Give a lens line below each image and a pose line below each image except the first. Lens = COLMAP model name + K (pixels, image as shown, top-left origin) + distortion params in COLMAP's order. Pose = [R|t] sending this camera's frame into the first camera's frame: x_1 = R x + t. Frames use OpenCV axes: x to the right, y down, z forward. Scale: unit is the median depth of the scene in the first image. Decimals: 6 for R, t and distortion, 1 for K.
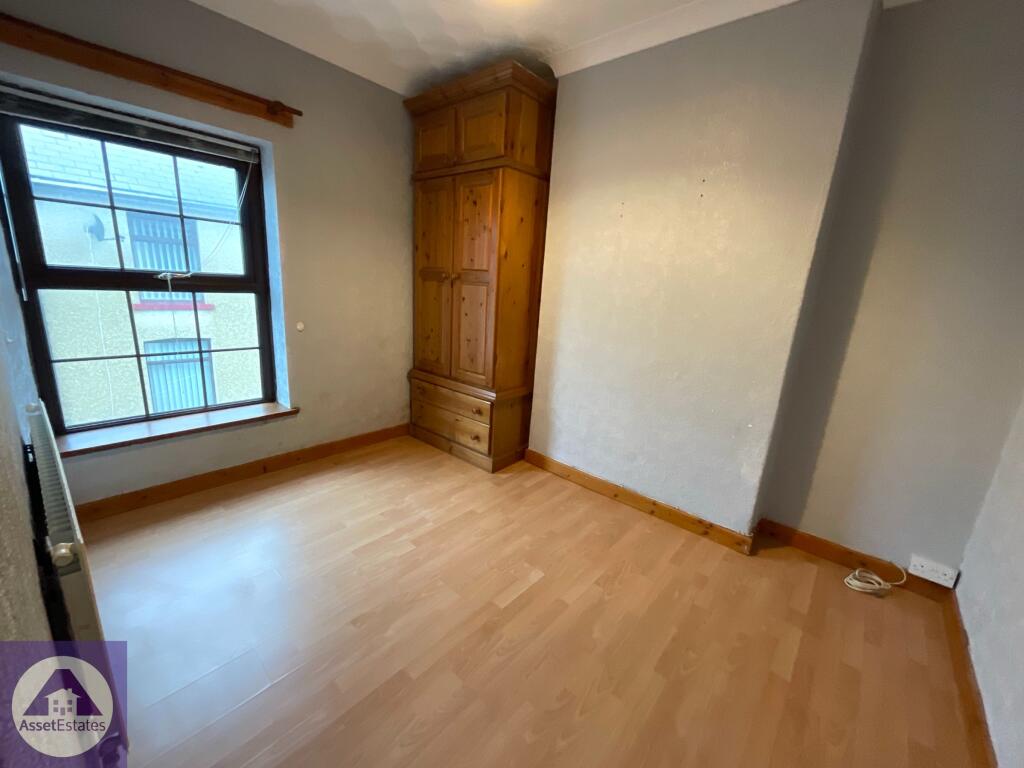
lens RADIAL K [[413.9, 0, 515.9], [0, 413.9, 380.5], [0, 0, 1]] dist [-0.003087, 0.000425]
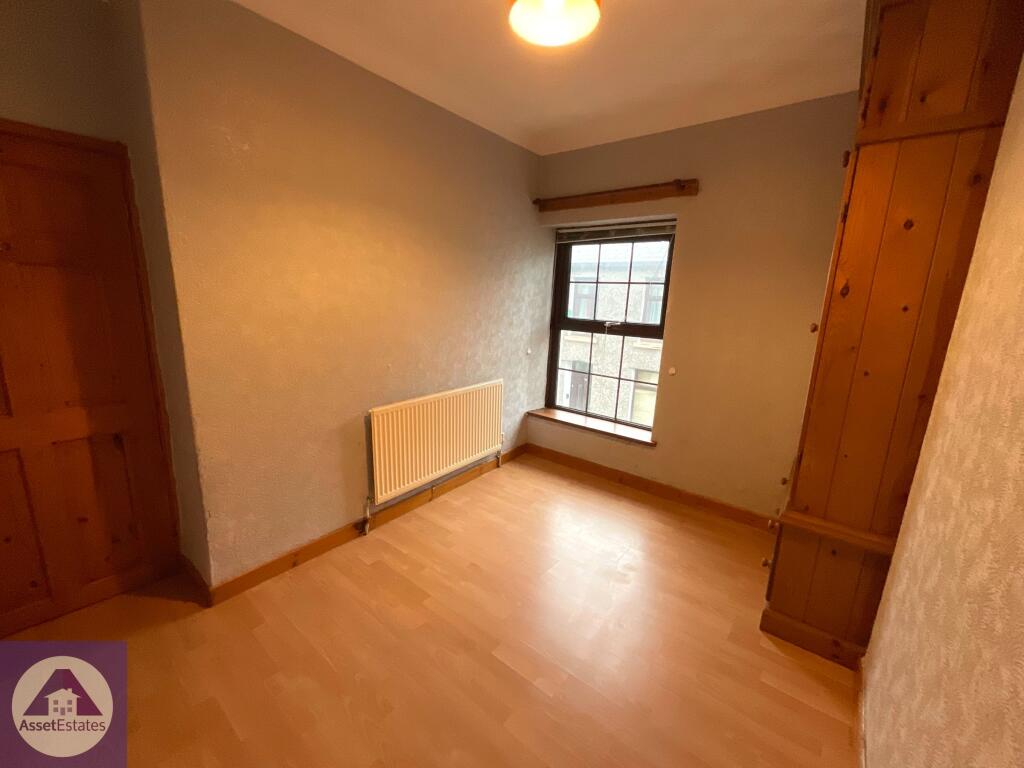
lens RADIAL K [[413.9, 0, 507.4], [0, 413.9, 377.7], [0, 0, 1]] dist [-0.003087, 0.000425]
pose [[0.038741, 0.125070, -0.991391, 0.594285], [-0.274826, 0.955208, 0.109766, -0.124438], [0.960713, 0.268207, 0.071378, 0.561992]]
